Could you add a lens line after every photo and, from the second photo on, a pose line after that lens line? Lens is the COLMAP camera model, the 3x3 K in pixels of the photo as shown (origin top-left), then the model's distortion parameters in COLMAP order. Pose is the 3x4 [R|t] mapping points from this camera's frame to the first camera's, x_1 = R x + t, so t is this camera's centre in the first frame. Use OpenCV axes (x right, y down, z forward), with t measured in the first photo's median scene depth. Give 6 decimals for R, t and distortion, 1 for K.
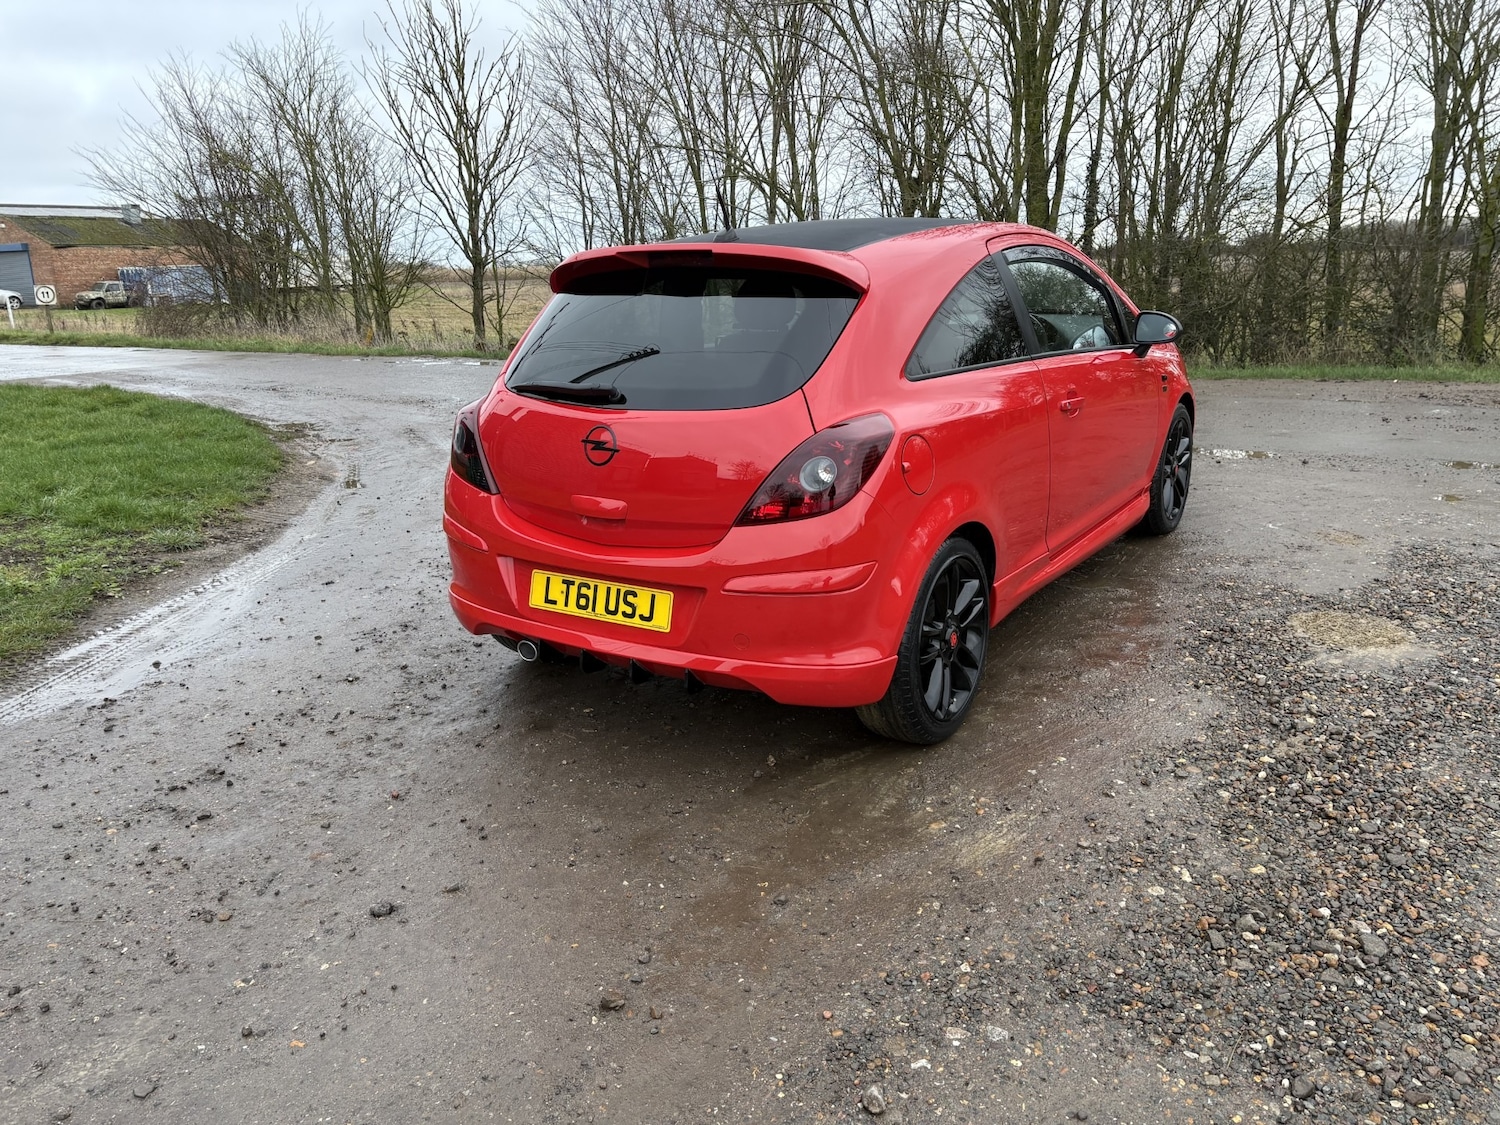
lens RADIAL K [[1134.0, 0, 757.7], [0, 1134.0, 557.1], [0, 0, 1]] dist [0.058881, -0.057136]
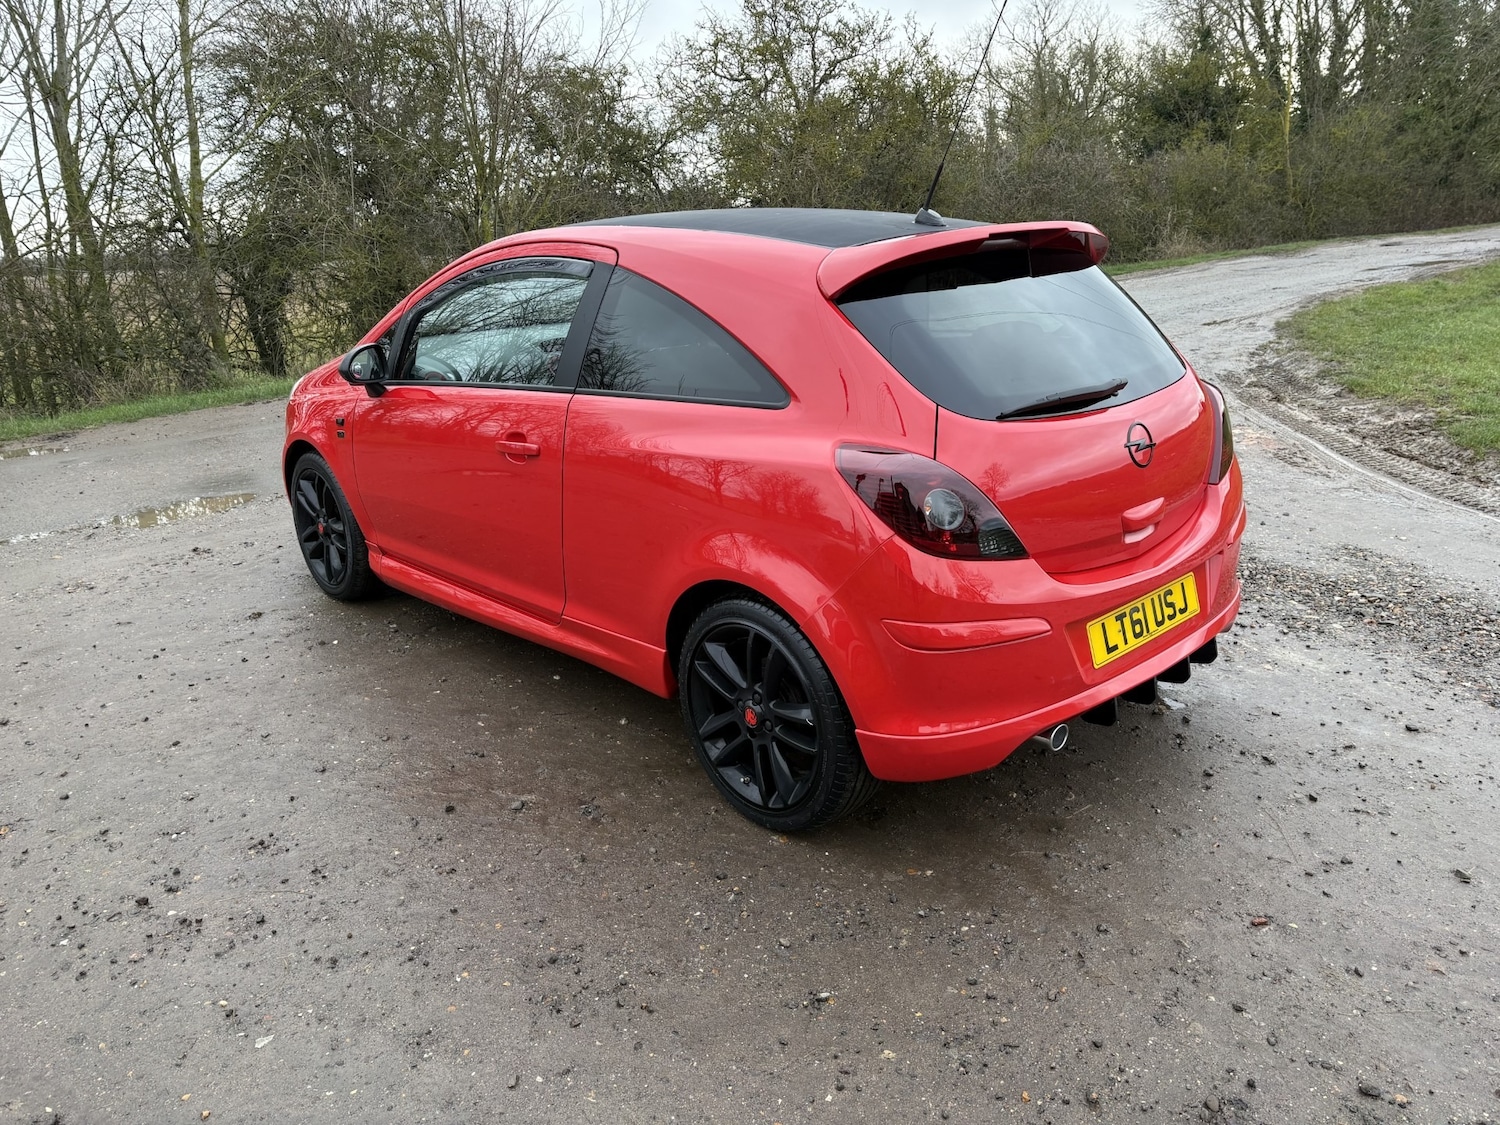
lens RADIAL K [[1168.7, 0, 754.7], [0, 1168.7, 561.6], [0, 0, 1]] dist [0.066875, -0.075082]
pose [[0.225910, -0.258491, 0.939227, -1.051321], [0.290913, 0.938057, 0.188196, -0.263790], [-0.929696, 0.230718, 0.287115, 0.995005]]
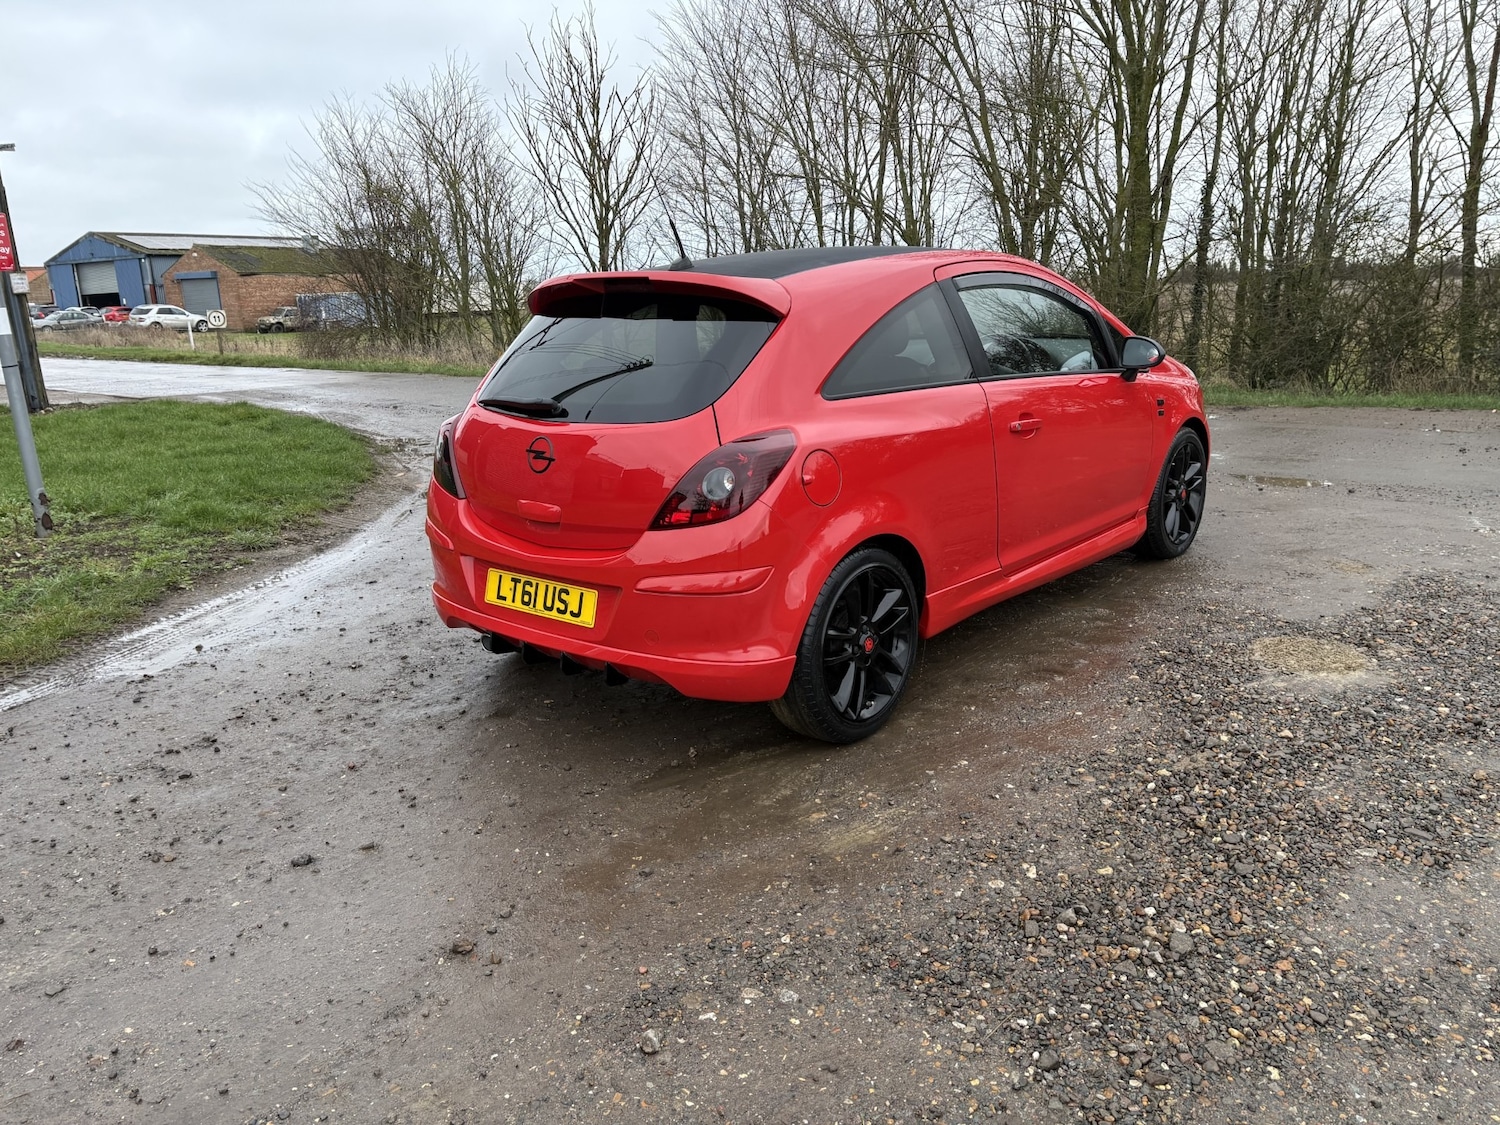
lens RADIAL K [[1130.6, 0, 760.0], [0, 1130.6, 563.8], [0, 0, 1]] dist [0.054977, -0.053591]
pose [[0.992758, 0.027598, -0.116919, 0.193447], [-0.029299, 0.999488, -0.012854, 0.013504], [0.116505, 0.016187, 0.993058, -0.054449]]
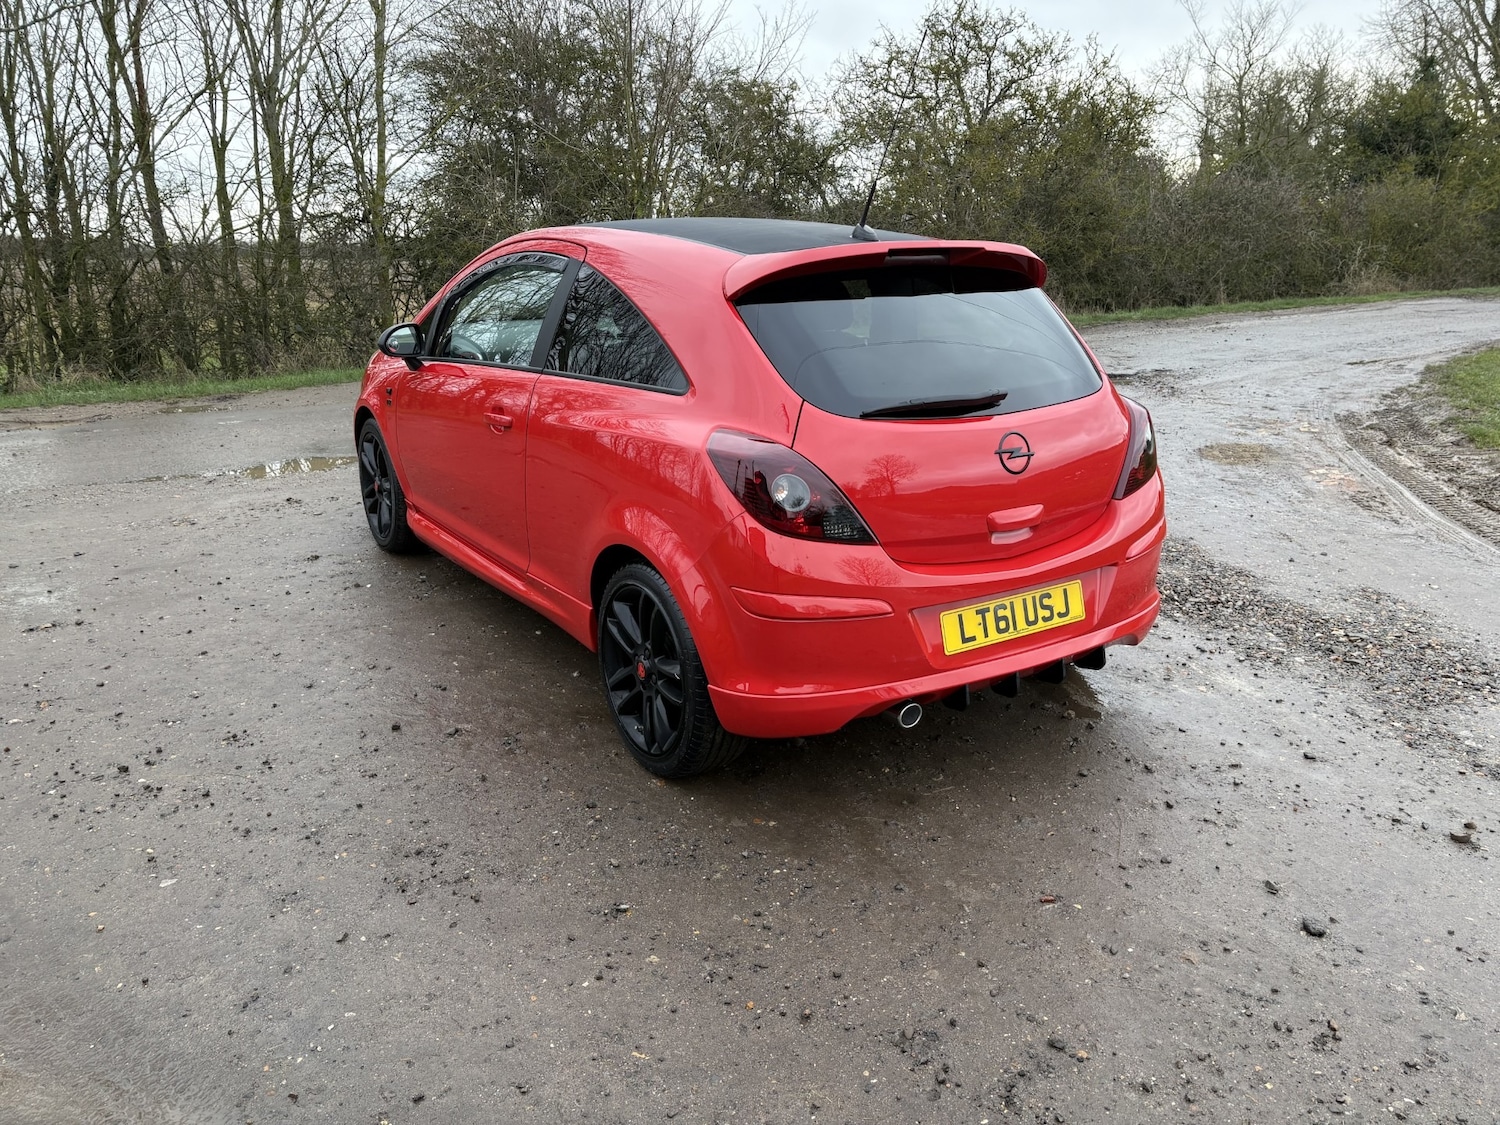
lens RADIAL K [[1168.7, 0, 754.7], [0, 1168.7, 561.6], [0, 0, 1]] dist [0.066875, -0.075082]
pose [[0.387134, -0.221562, 0.895007, -1.075940], [0.230730, 0.963094, 0.138615, -0.189791], [-0.892688, 0.152842, 0.423967, 0.759907]]
